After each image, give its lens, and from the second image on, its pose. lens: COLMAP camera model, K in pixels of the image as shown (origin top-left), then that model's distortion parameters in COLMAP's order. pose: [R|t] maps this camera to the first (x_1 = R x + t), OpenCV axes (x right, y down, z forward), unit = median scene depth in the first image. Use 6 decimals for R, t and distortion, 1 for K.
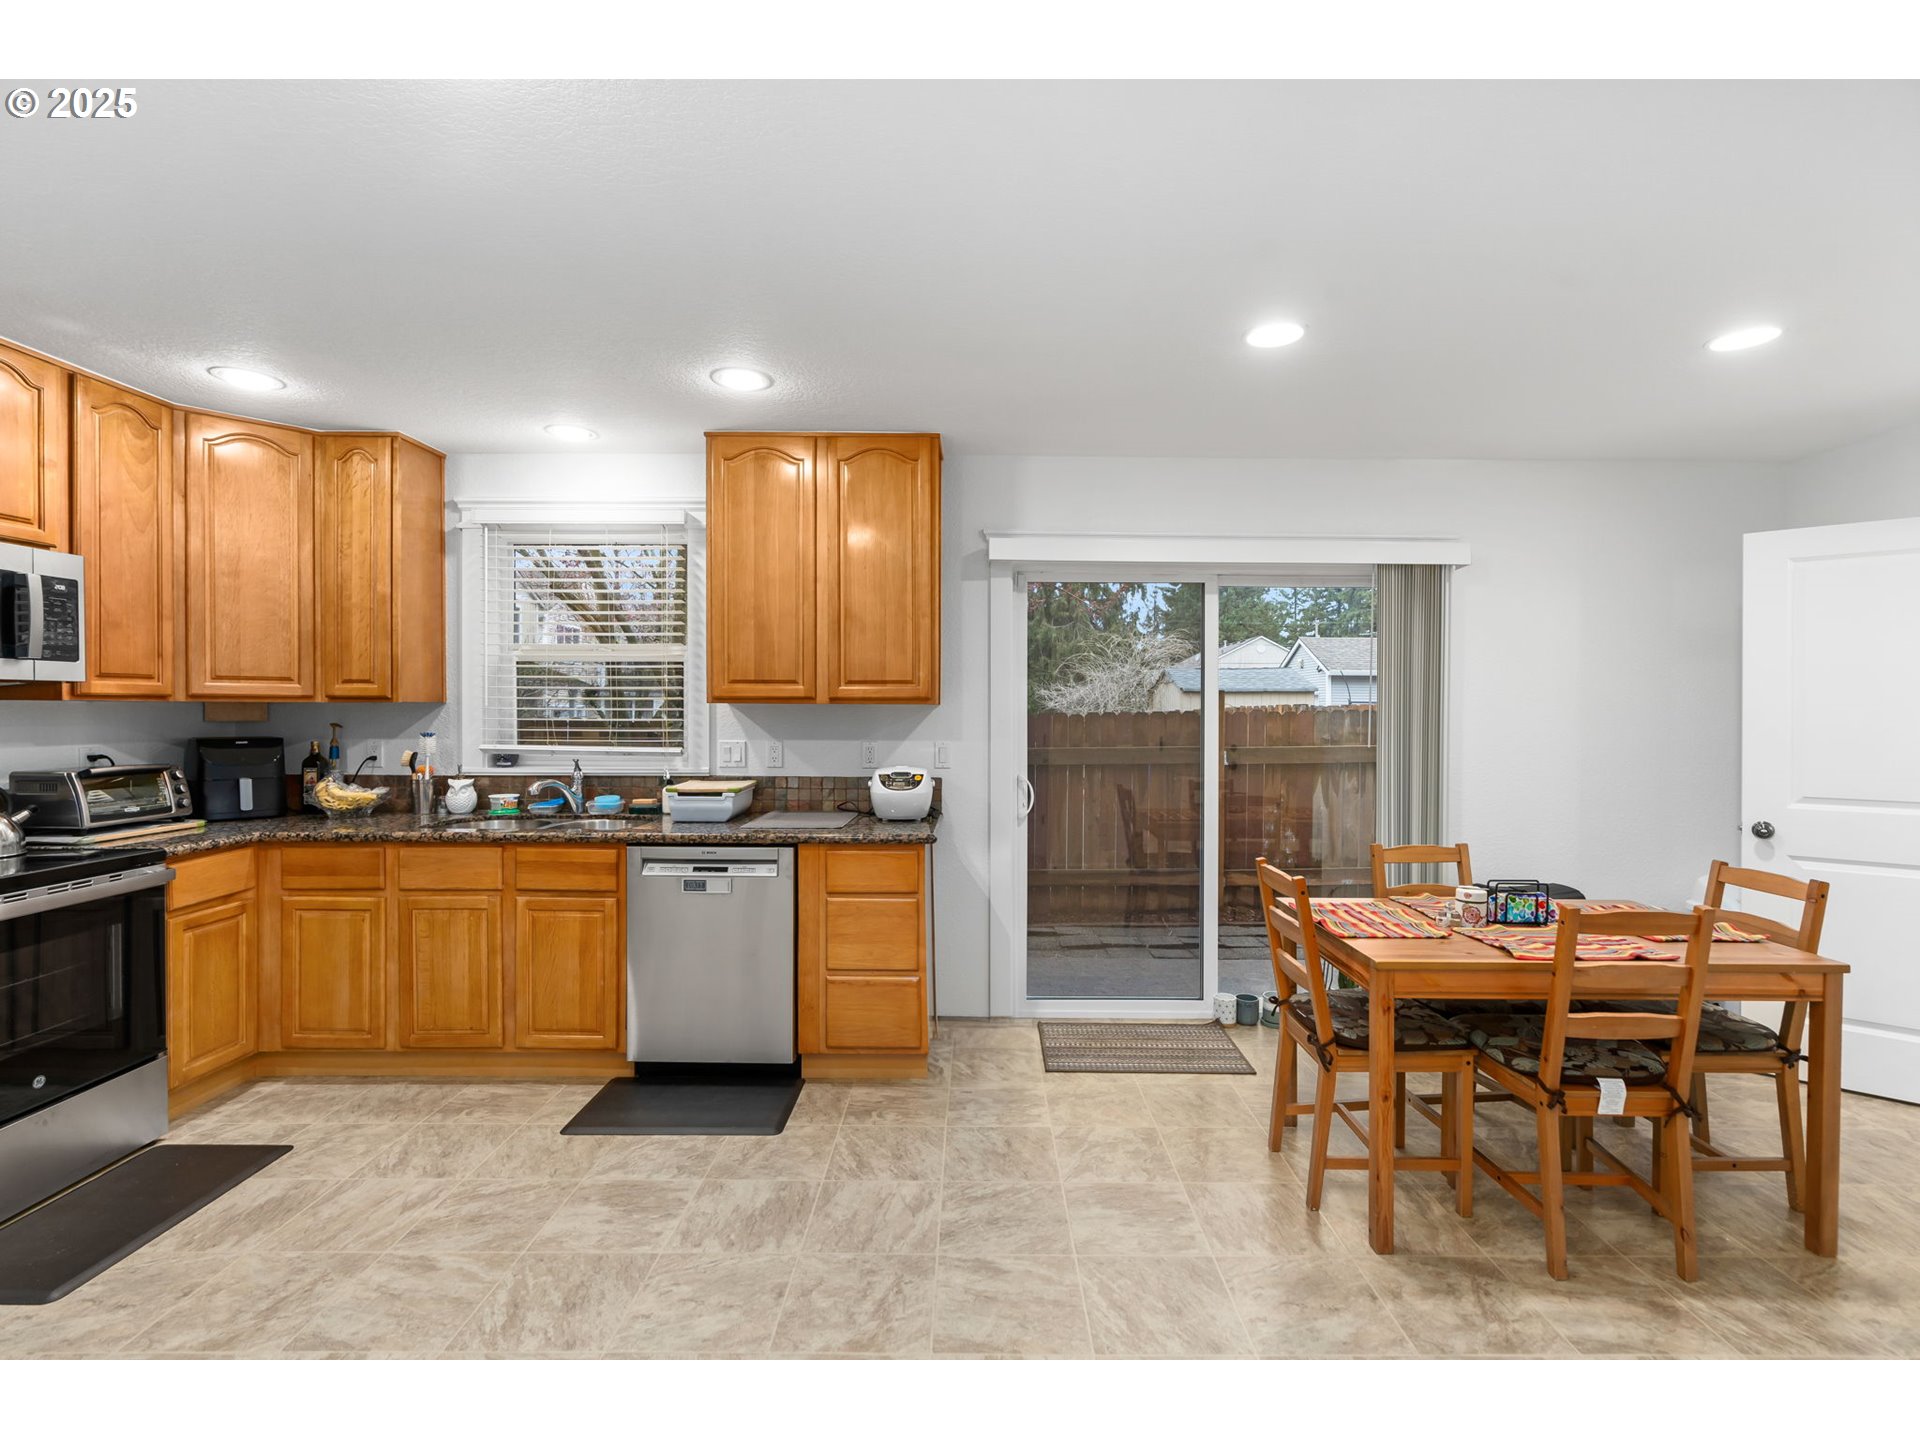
lens RADIAL K [[866.7, 0, 971.0], [0, 866.7, 716.0], [0, 0, 1]] dist [-0.001352, 0.000682]
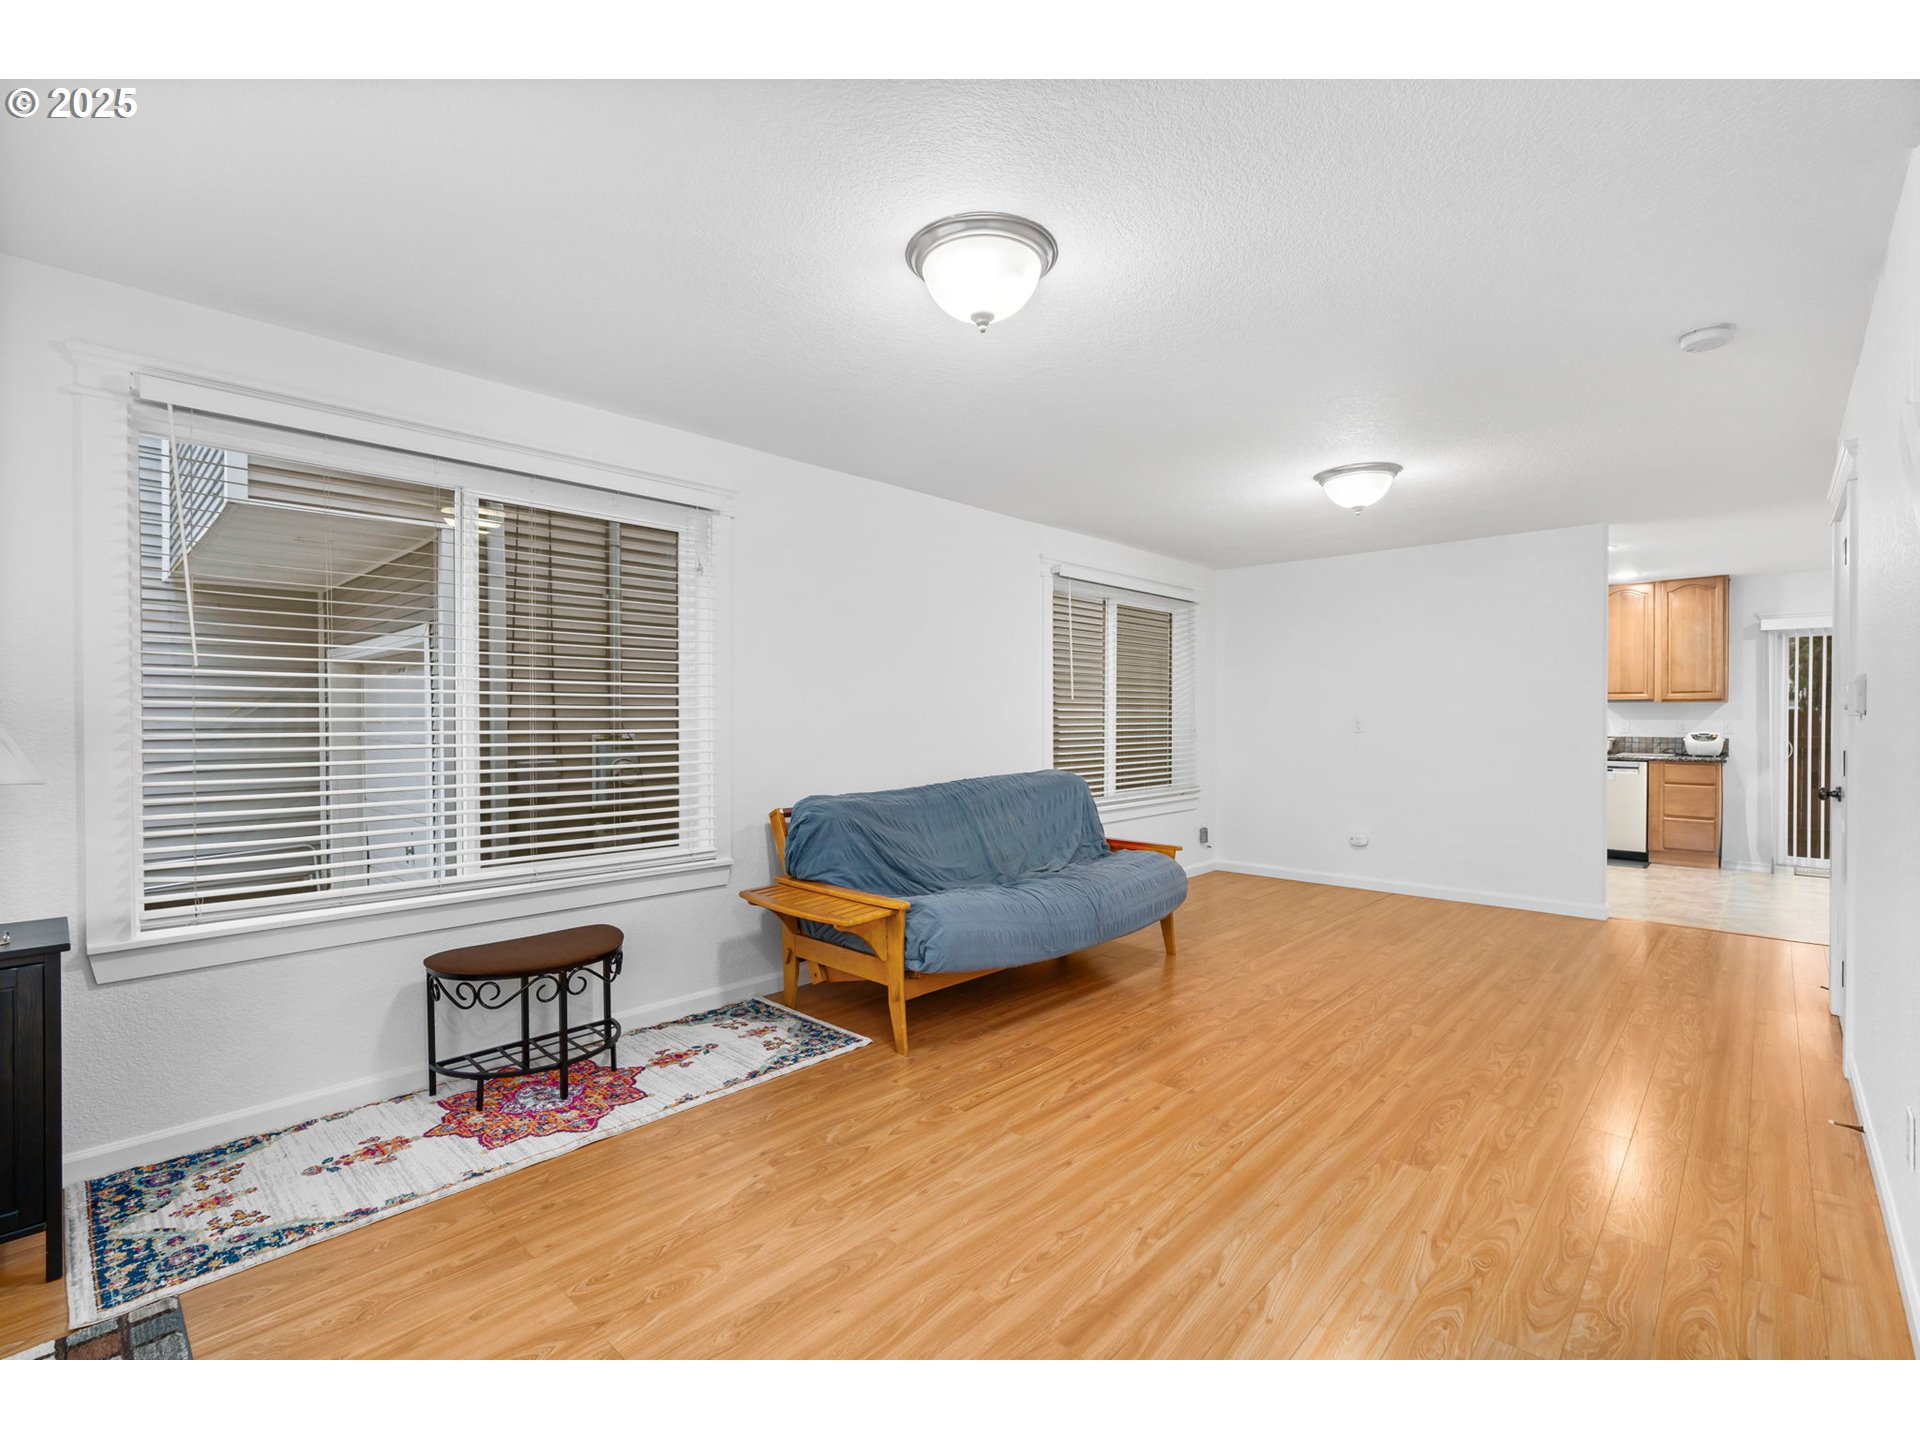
lens RADIAL K [[866.7, 0, 971.0], [0, 866.7, 716.0], [0, 0, 1]] dist [-0.001352, 0.000682]
pose [[0.739690, 0.001047, -0.672946, 0.020119], [-0.006645, 0.999961, -0.005747, 0.046907], [0.672914, 0.008723, 0.739669, -1.861296]]
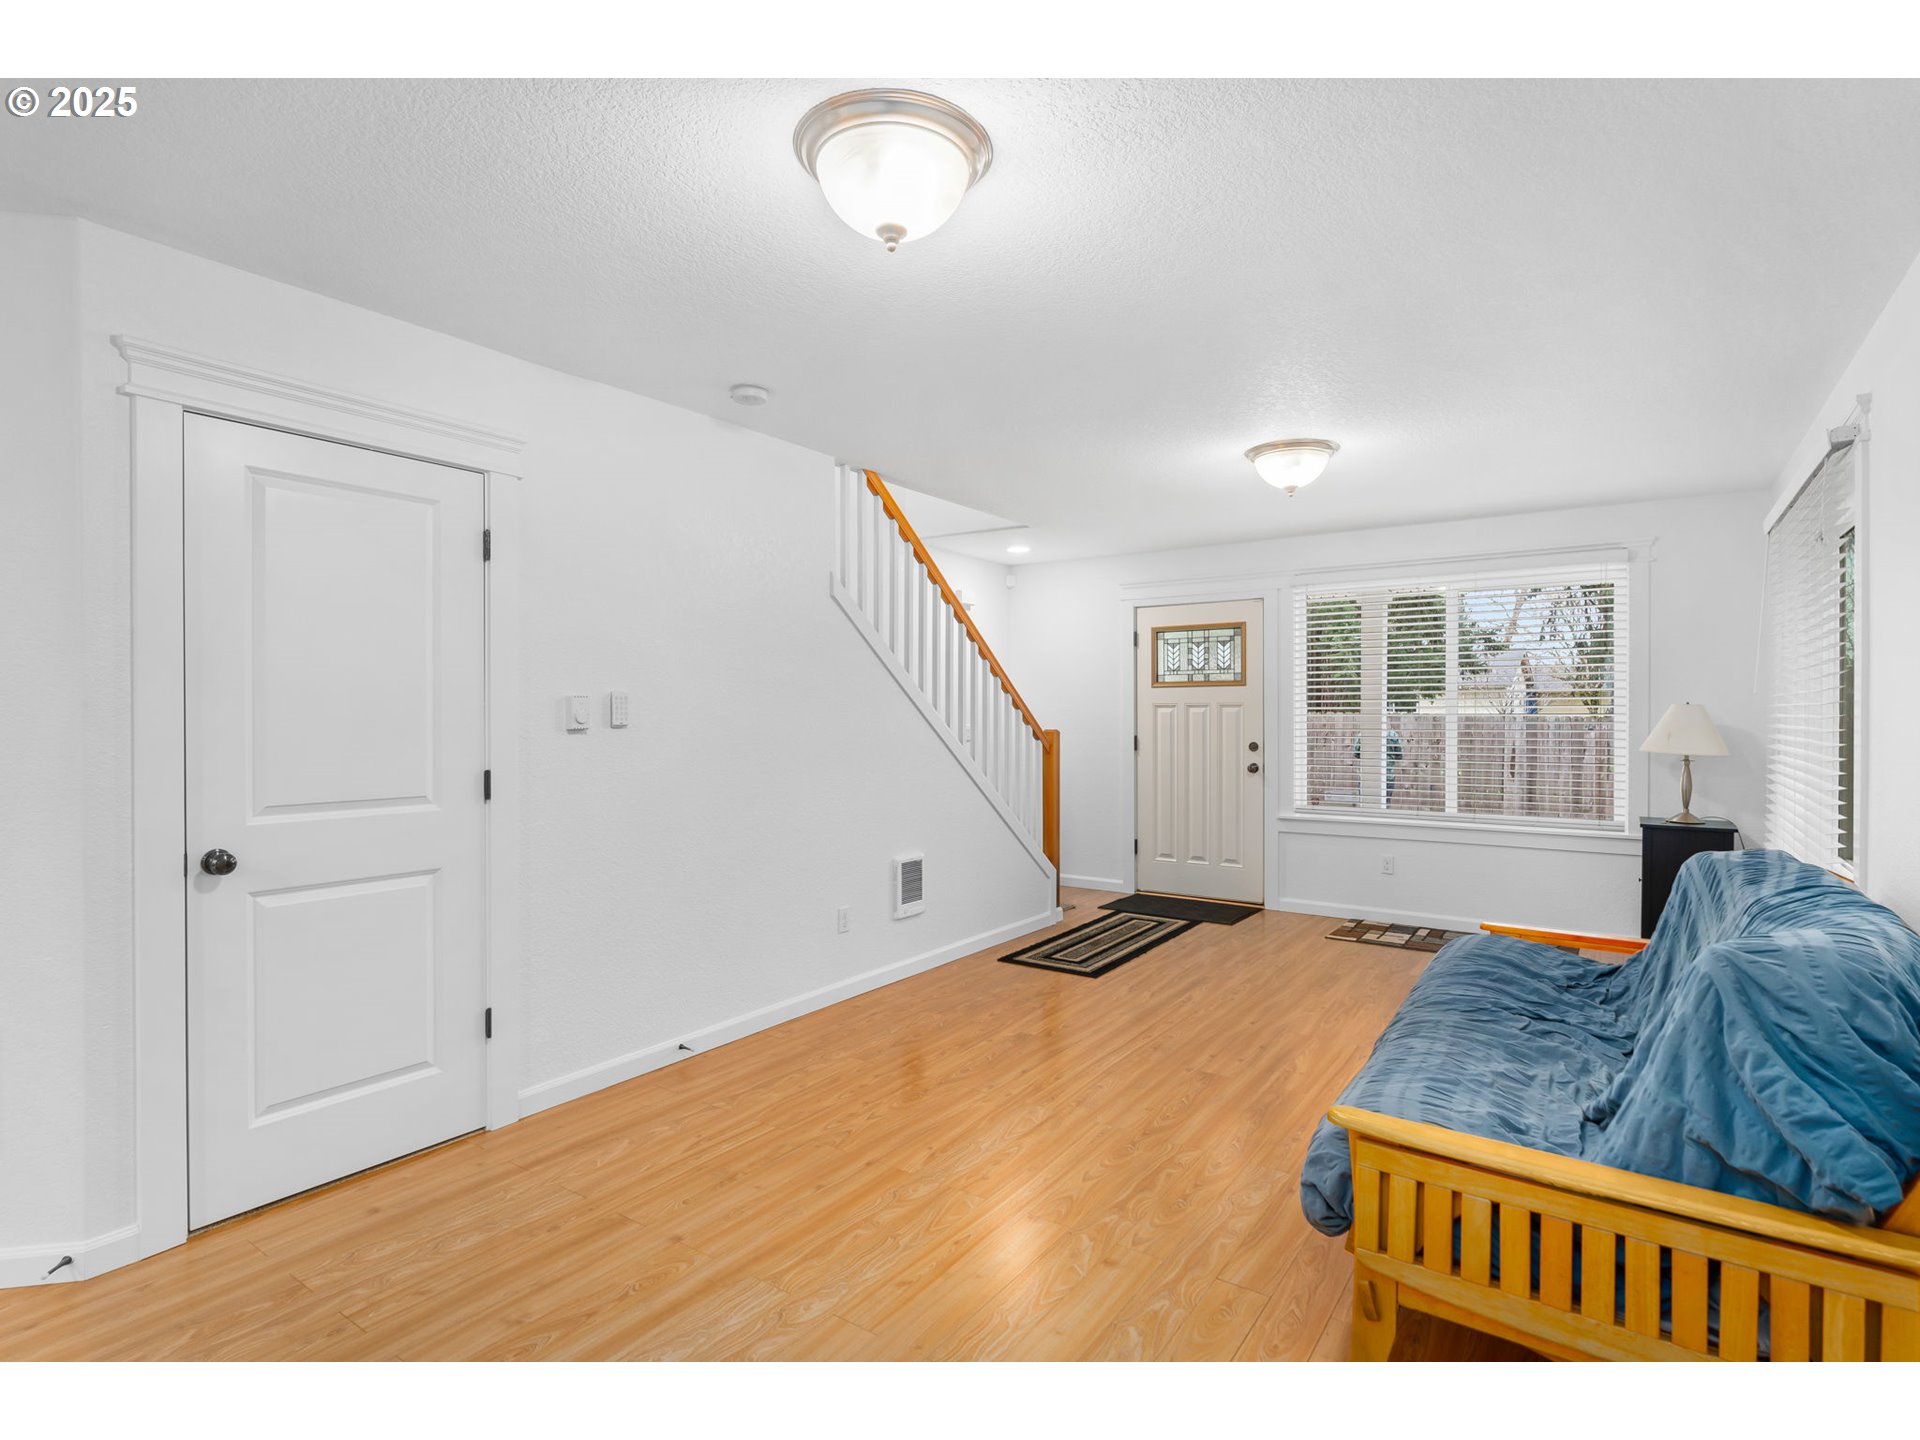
lens RADIAL K [[986.0, 0, 960.0], [0, 986.0, 720.0], [0, 0, 1]] dist [-0.002352, 0.000790]
pose [[-0.825487, -0.004540, 0.564403, -0.790148], [0.004179, 0.999891, 0.014155, 0.014799], [-0.564405, 0.014043, -0.825378, -0.063488]]
